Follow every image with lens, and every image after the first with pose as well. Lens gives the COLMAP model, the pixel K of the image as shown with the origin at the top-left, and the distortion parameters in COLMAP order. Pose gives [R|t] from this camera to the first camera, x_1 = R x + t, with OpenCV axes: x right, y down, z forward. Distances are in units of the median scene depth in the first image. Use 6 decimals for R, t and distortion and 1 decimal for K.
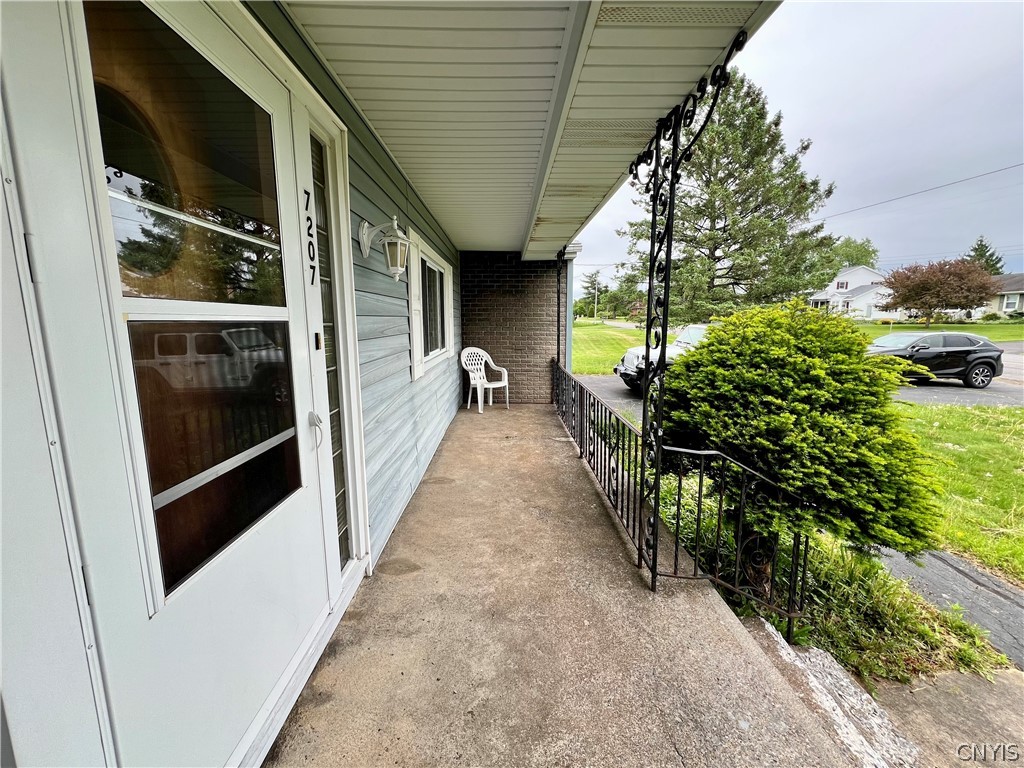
lens RADIAL K [[413.3, 0, 515.2], [0, 413.3, 380.2], [0, 0, 1]] dist [0.000148, 0.000156]
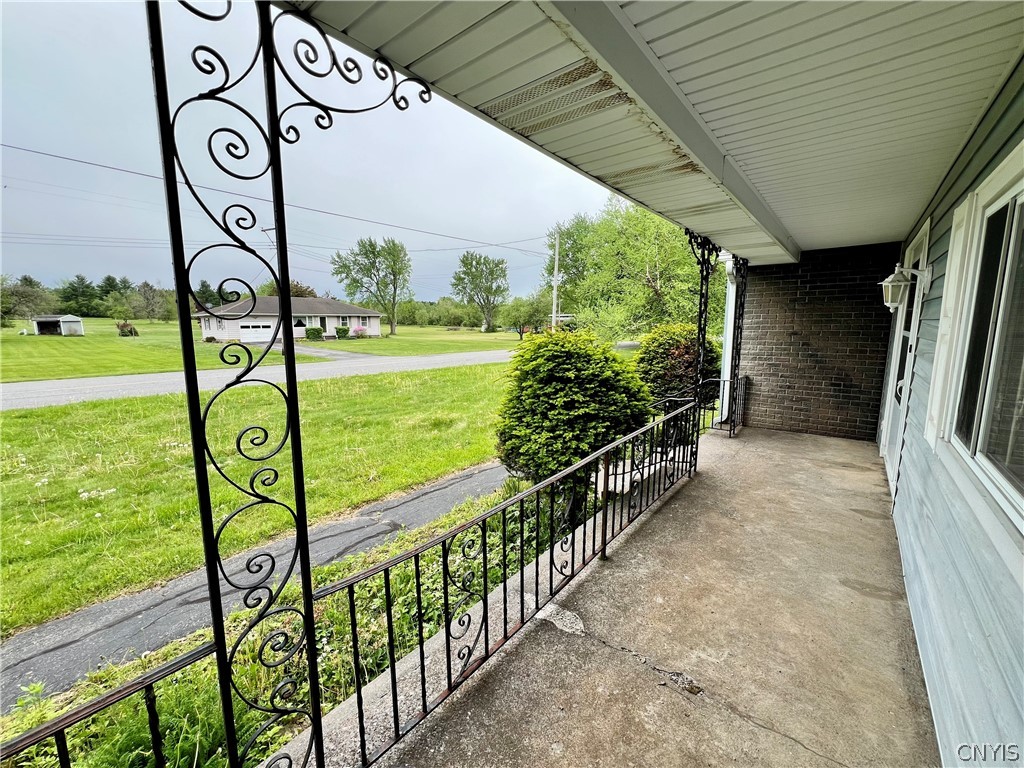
lens RADIAL K [[413.3, 0, 516.5], [0, 413.3, 380.5], [0, 0, 1]] dist [0.000148, 0.000156]
pose [[-0.765021, -0.078306, 0.639226, -0.158251], [0.104590, 0.964296, 0.243299, -0.315614], [-0.635455, 0.252985, -0.729517, 1.872887]]
